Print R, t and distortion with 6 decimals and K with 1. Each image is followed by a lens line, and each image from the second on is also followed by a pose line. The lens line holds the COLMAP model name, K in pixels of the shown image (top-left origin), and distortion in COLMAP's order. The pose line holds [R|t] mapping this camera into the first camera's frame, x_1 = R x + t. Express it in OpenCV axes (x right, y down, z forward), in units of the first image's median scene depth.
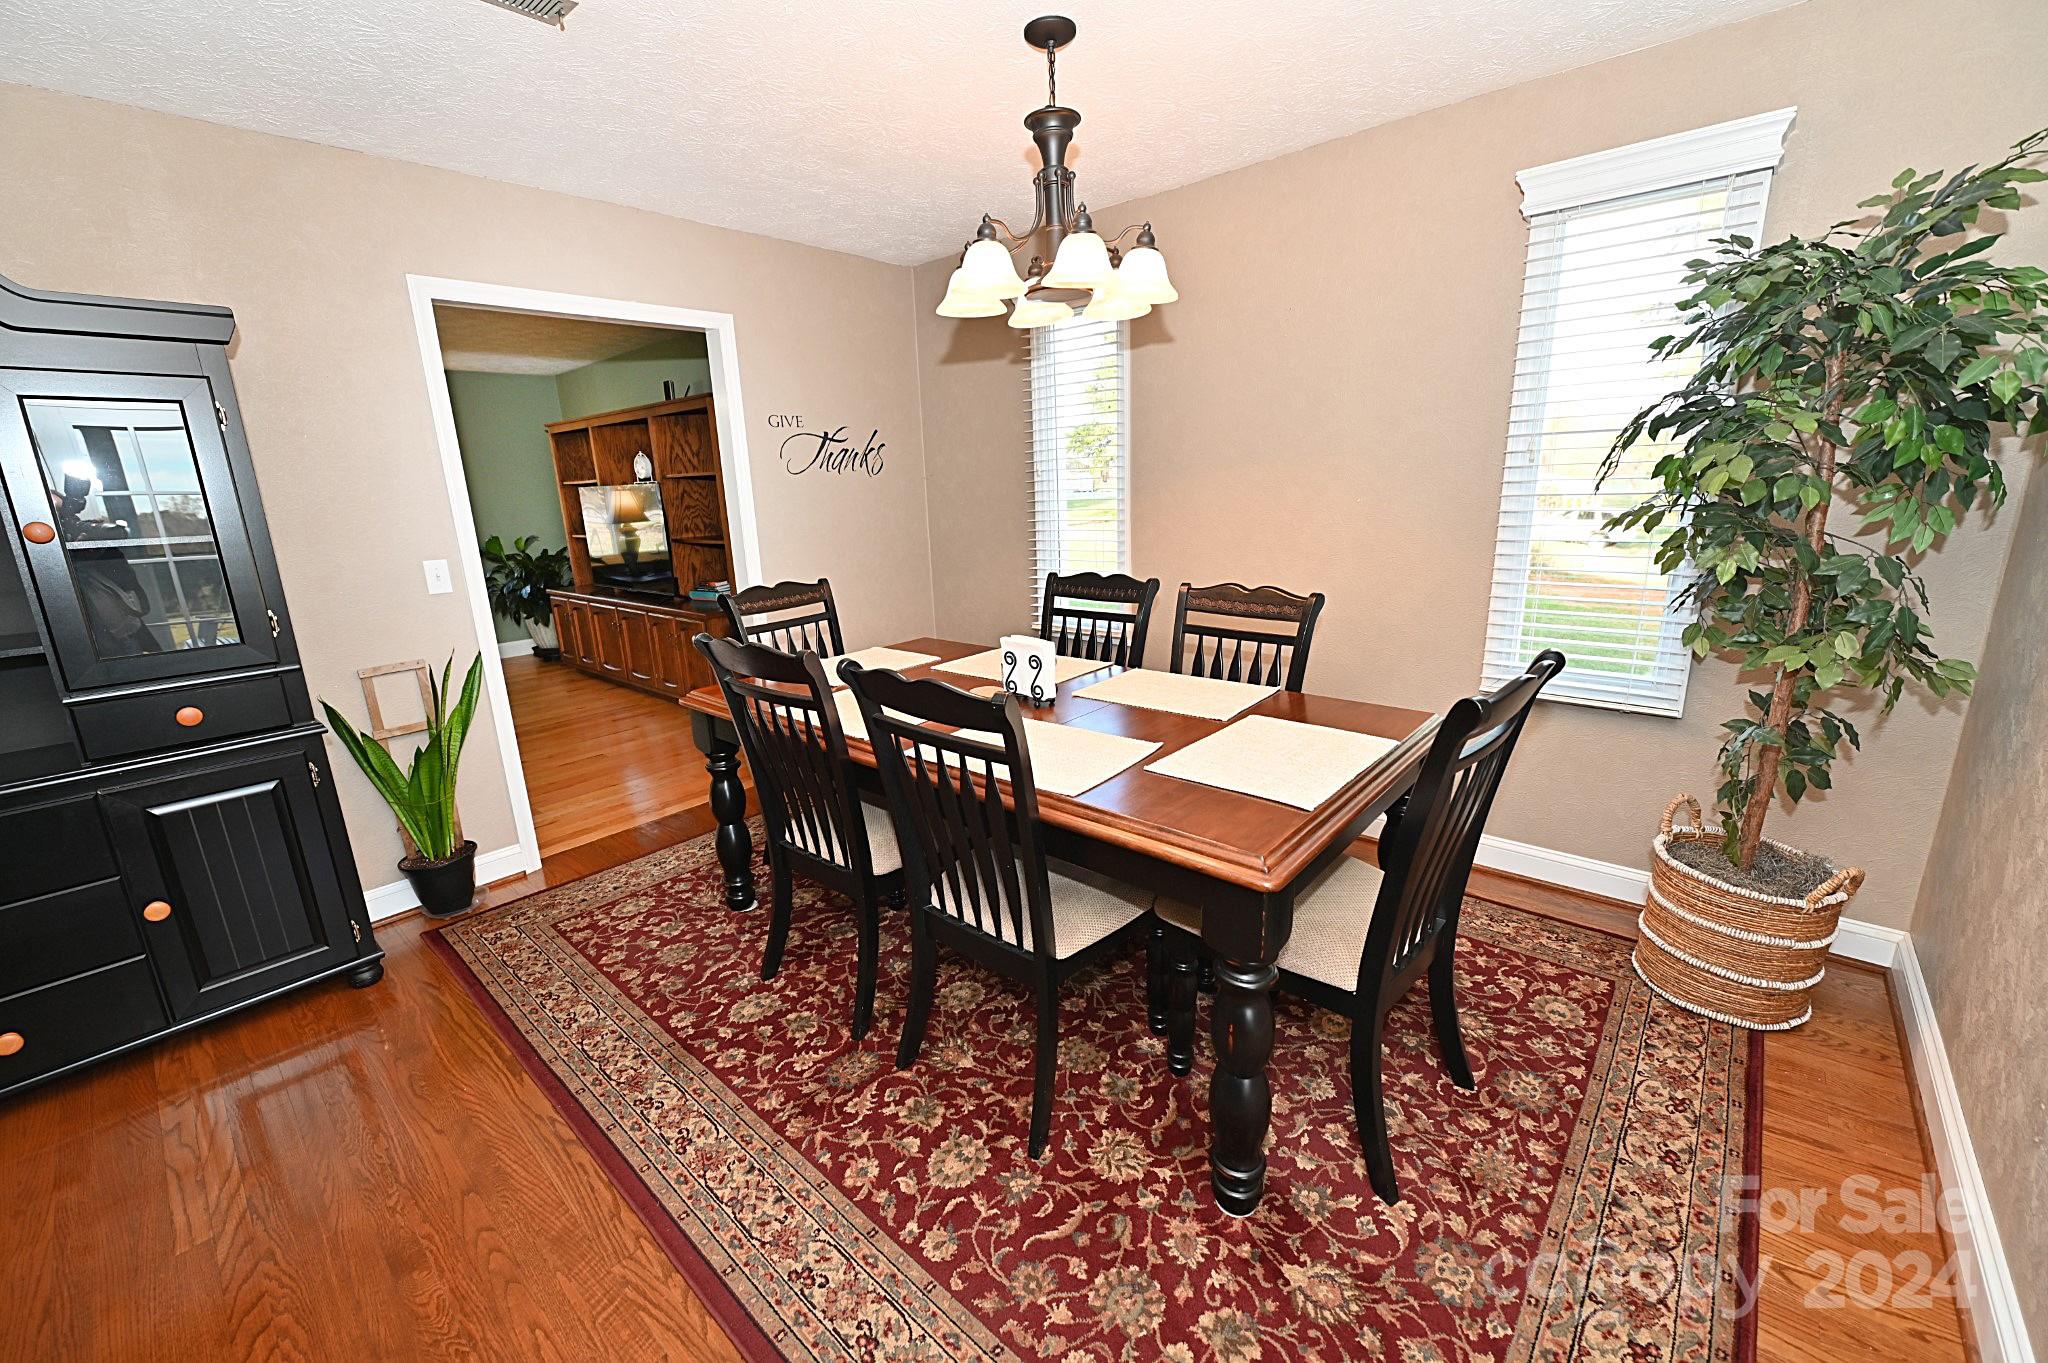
lens RADIAL K [[810.6, 0, 1005.3], [0, 810.6, 686.2], [0, 0, 1]] dist [-0.009493, 0.000073]
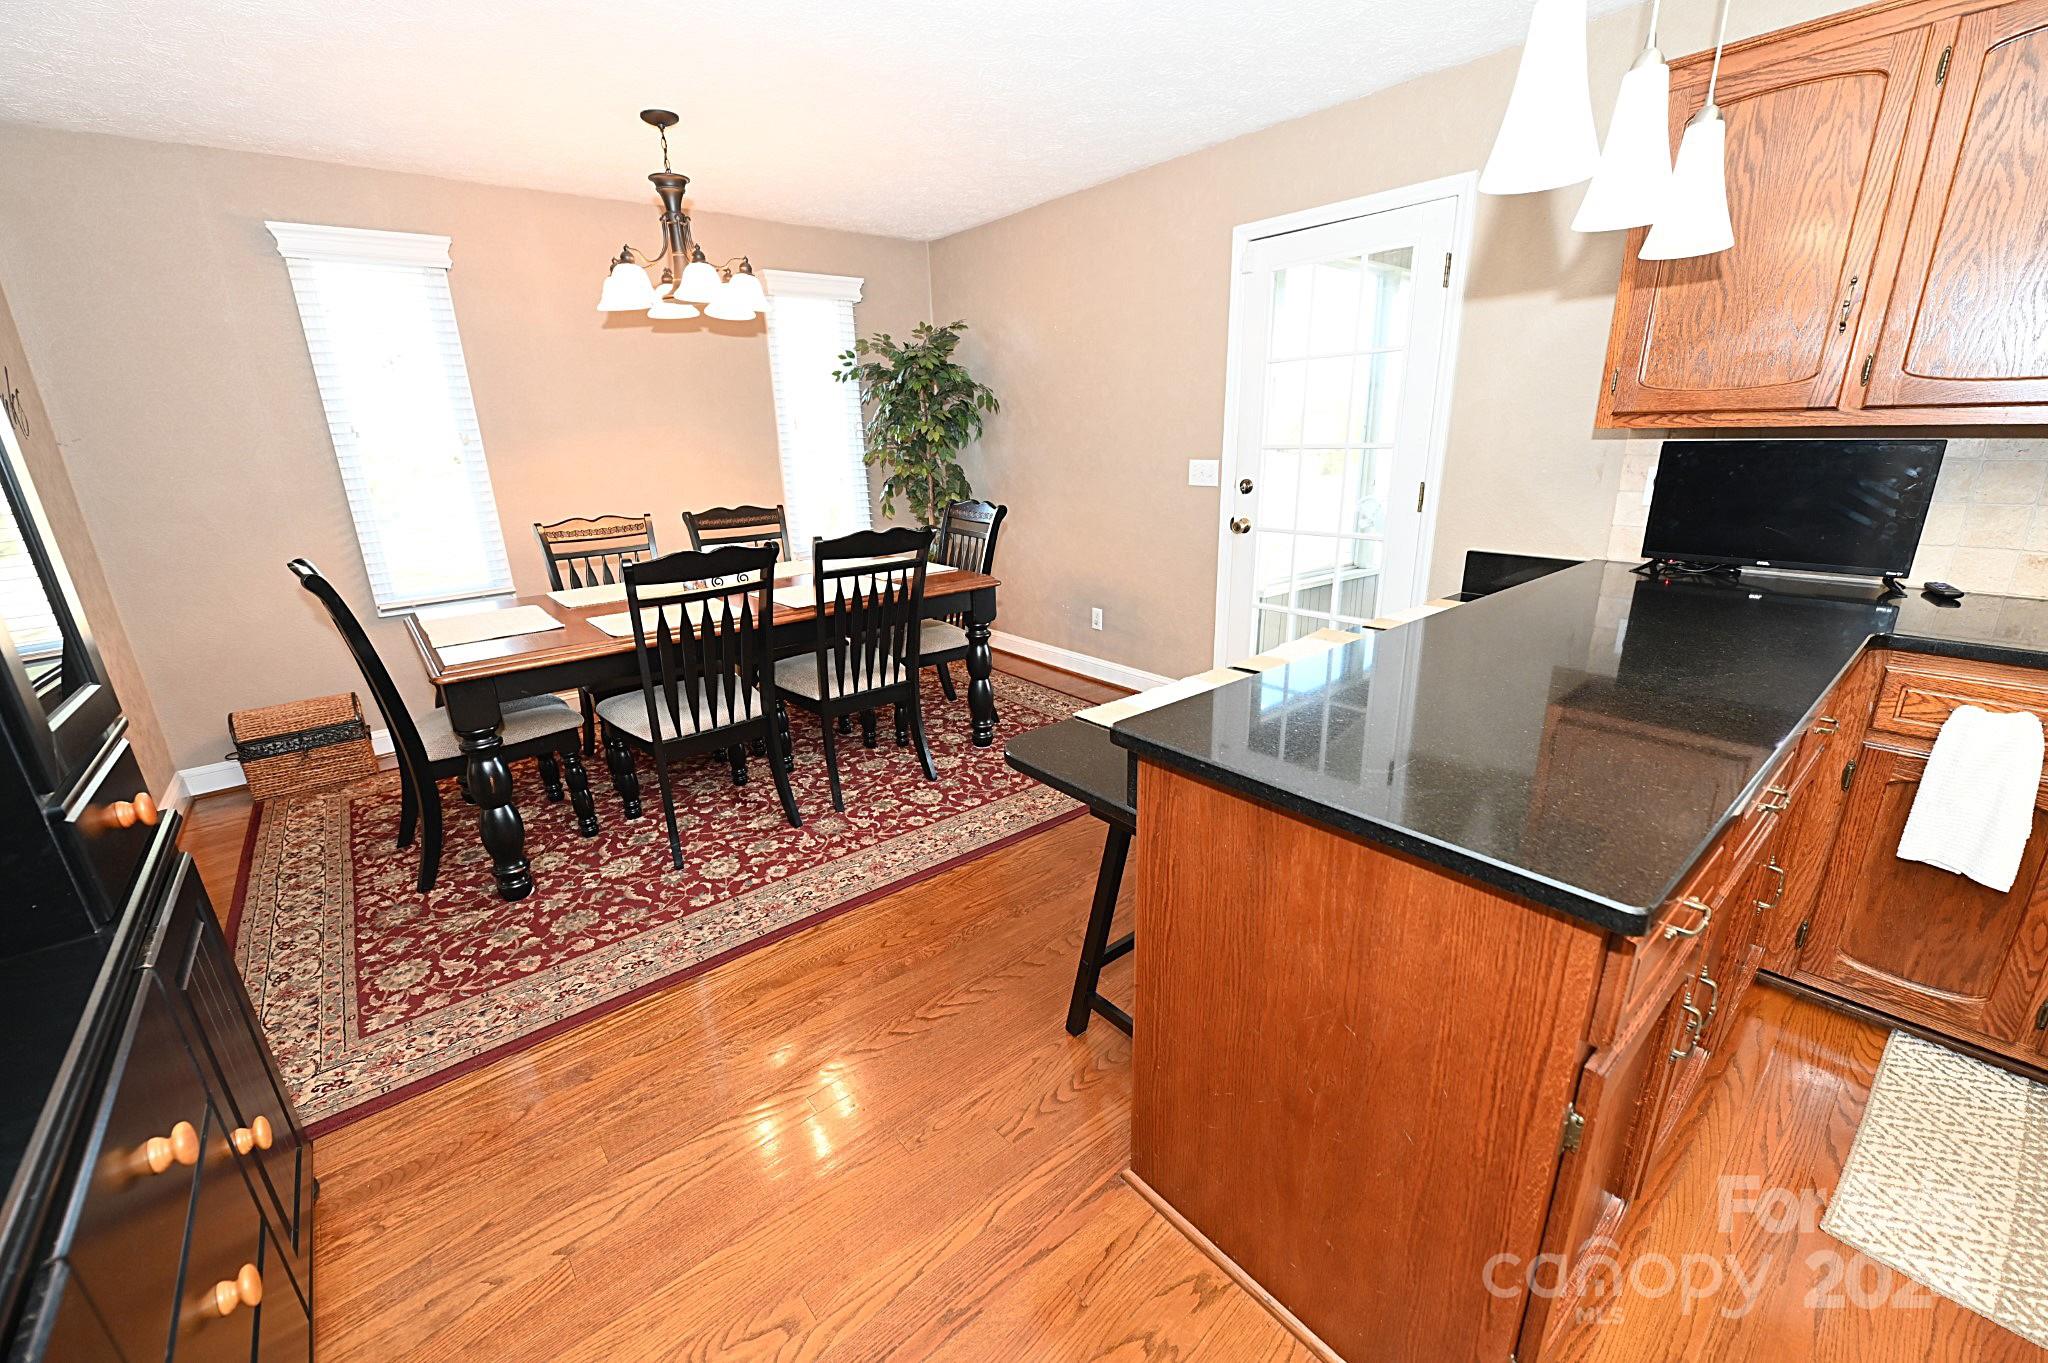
lens RADIAL K [[810.6, 0, 1028.5], [0, 810.6, 683.5], [0, 0, 1]] dist [-0.009493, 0.000073]
pose [[0.147296, -0.269467, 0.951678, -1.468900], [0.267002, 0.937285, 0.224067, -0.006884], [-0.952373, 0.221096, 0.210006, 0.280780]]
